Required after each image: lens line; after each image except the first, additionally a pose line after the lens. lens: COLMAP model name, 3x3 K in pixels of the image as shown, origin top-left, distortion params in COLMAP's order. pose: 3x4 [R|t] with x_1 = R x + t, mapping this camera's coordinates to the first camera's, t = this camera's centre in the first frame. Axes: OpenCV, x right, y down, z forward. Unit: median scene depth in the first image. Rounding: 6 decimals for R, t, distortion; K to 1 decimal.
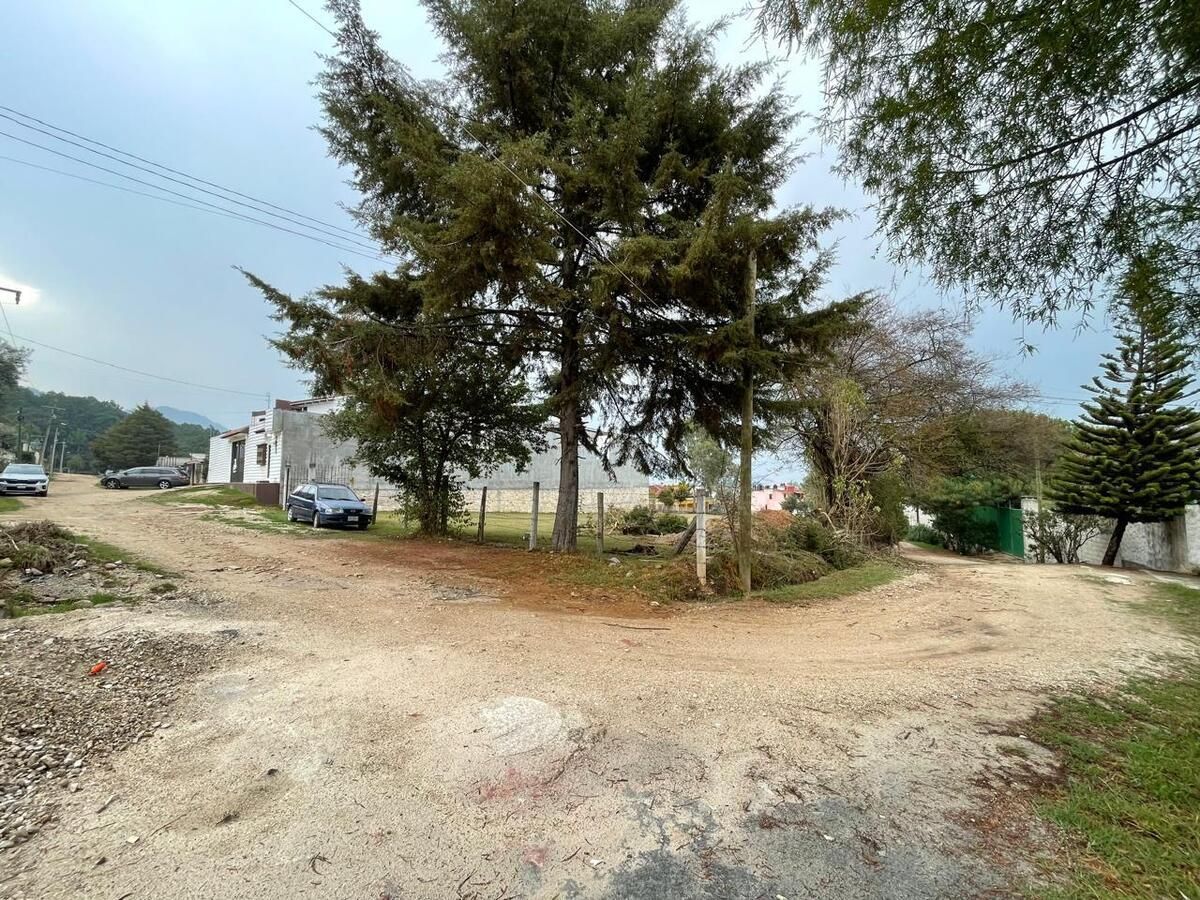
lens RADIAL K [[485.9, 0, 599.0], [0, 485.9, 449.2], [0, 0, 1]] dist [-0.003310, 0.000228]
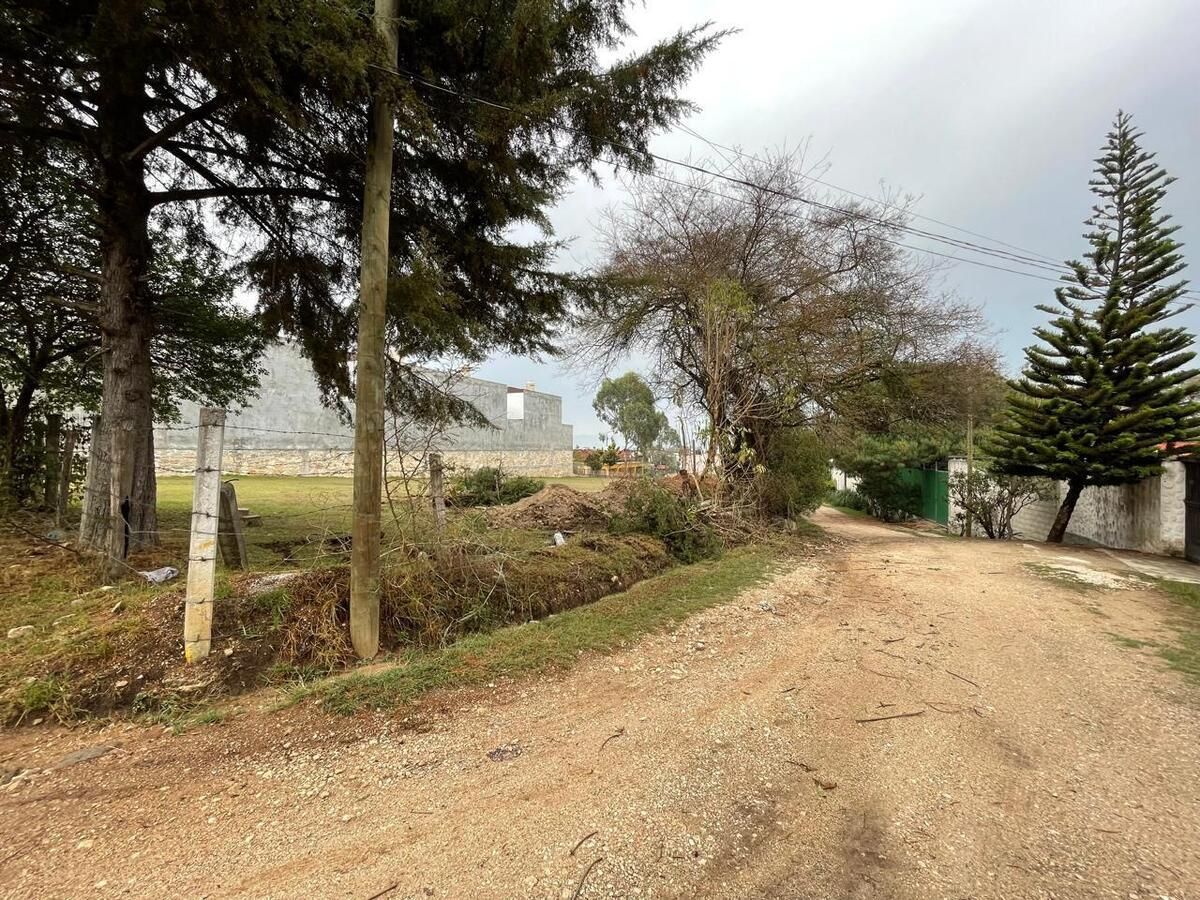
lens RADIAL K [[485.9, 0, 601.8], [0, 485.9, 449.8], [0, 0, 1]] dist [-0.003310, 0.000228]
pose [[0.994931, 0.001250, 0.100556, 0.256971], [-0.008453, 0.997423, 0.071242, 0.044797], [-0.100208, -0.071731, 0.992377, 0.314573]]
